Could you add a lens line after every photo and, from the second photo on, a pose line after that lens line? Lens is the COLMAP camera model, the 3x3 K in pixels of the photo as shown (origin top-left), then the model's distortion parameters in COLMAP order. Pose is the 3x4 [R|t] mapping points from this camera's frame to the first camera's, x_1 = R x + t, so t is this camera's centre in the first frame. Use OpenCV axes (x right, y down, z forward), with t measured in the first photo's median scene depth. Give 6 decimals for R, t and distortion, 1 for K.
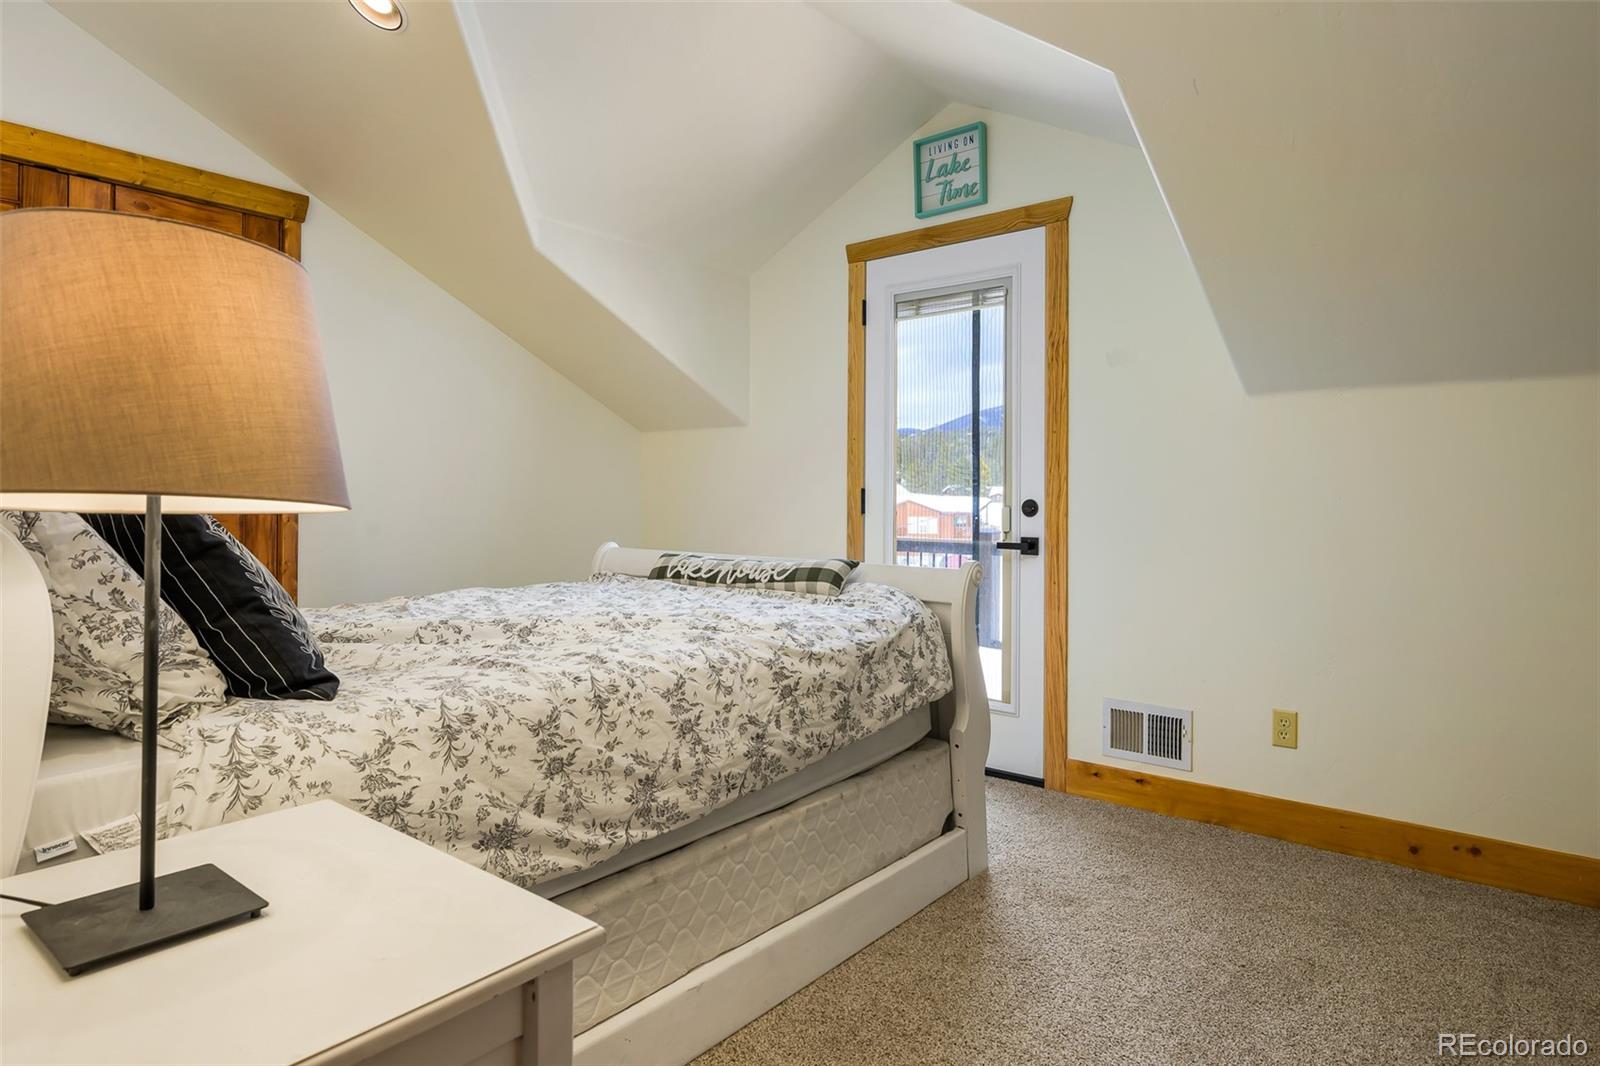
lens RADIAL K [[896.1, 0, 856.8], [0, 896.1, 489.6], [0, 0, 1]] dist [-0.000189, -0.001082]
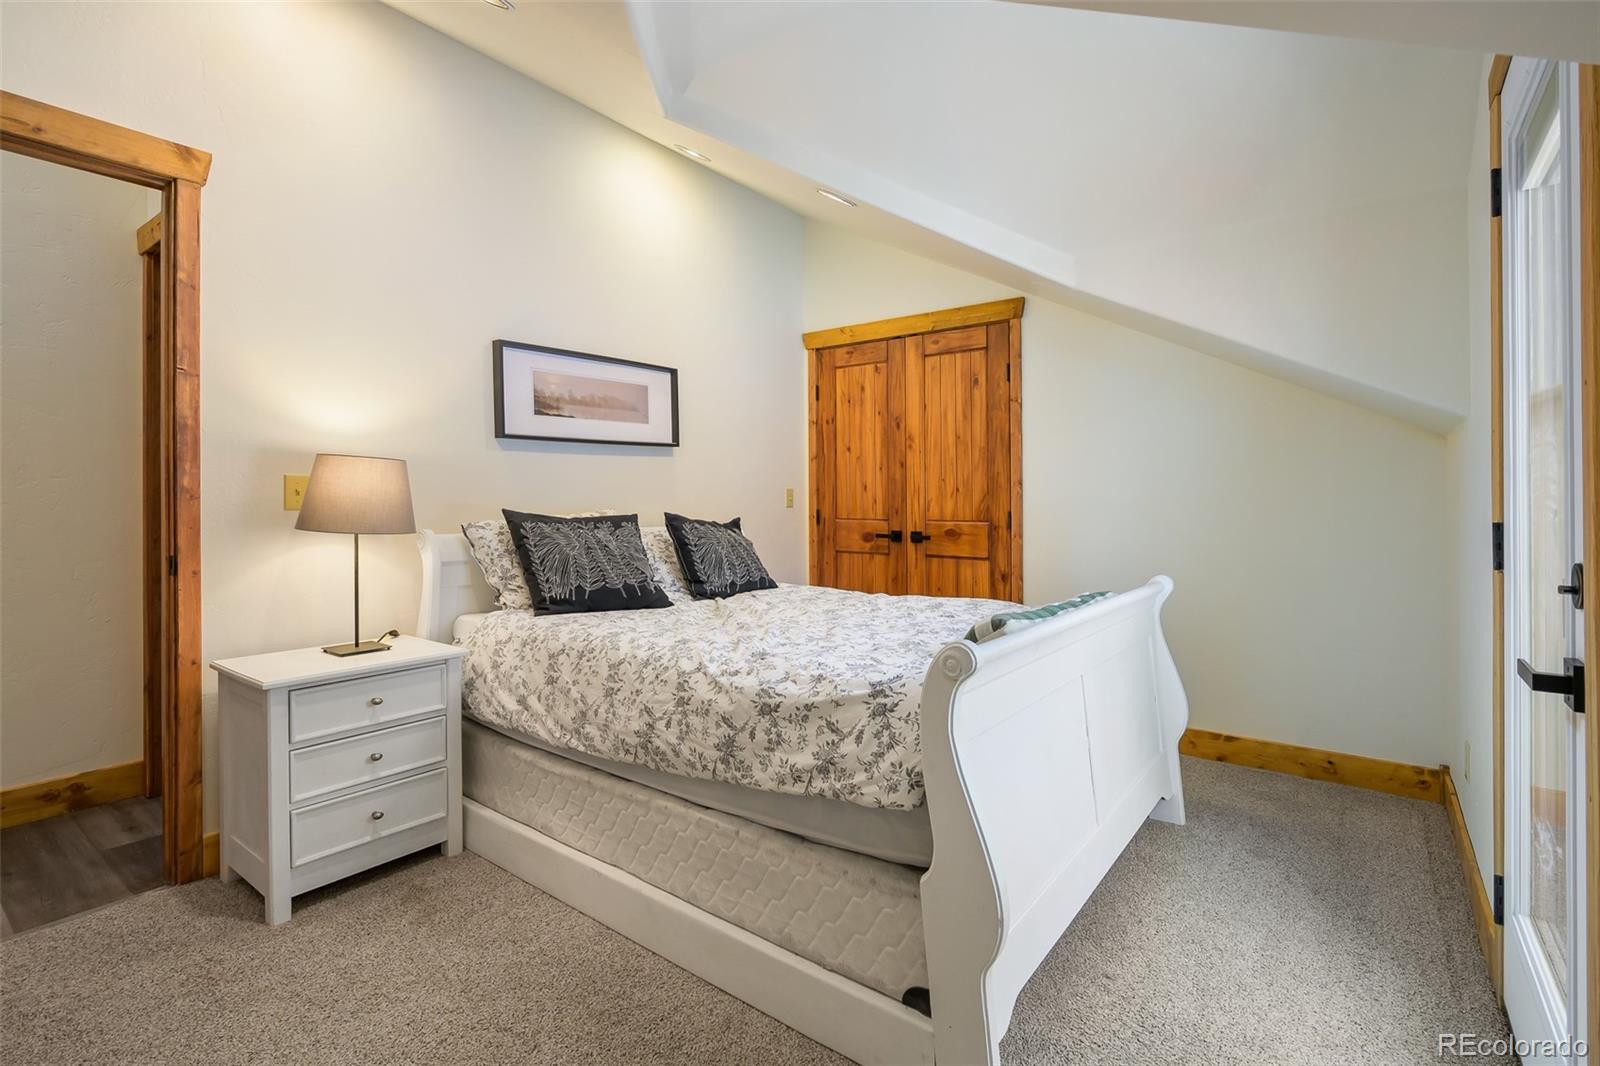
lens RADIAL K [[744.7, 0, 797.9], [0, 744.7, 502.2], [0, 0, 1]] dist [-0.000358, 0.000048]
pose [[0.001305, -0.003811, -0.999992, 0.839106], [0.007079, 0.999968, -0.003802, -0.026873], [0.999974, -0.007074, 0.001332, 1.089010]]
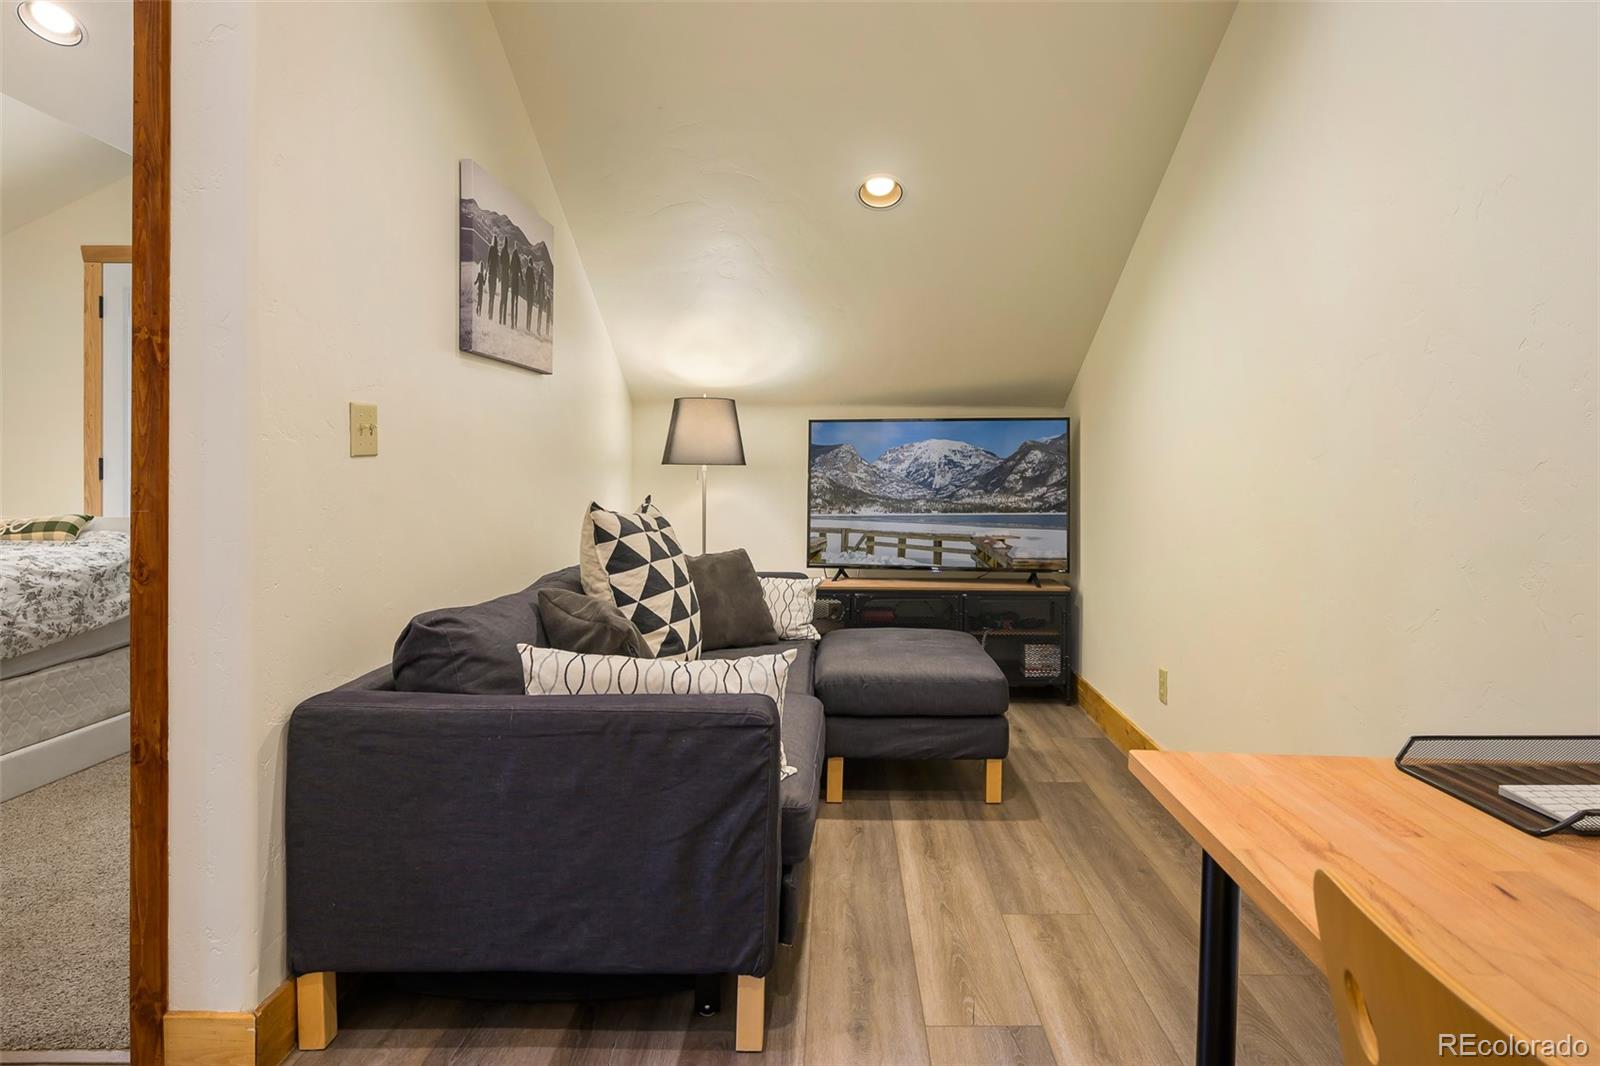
lens RADIAL K [[957.1, 0, 808.9], [0, 957.1, 478.1], [0, 0, 1]] dist [0.003001, 0.000551]
pose [[0.807035, -0.005995, 0.590473, 0.025614], [-0.010819, 0.999631, 0.024936, -0.030251], [-0.590405, -0.026512, 0.806672, -1.042898]]
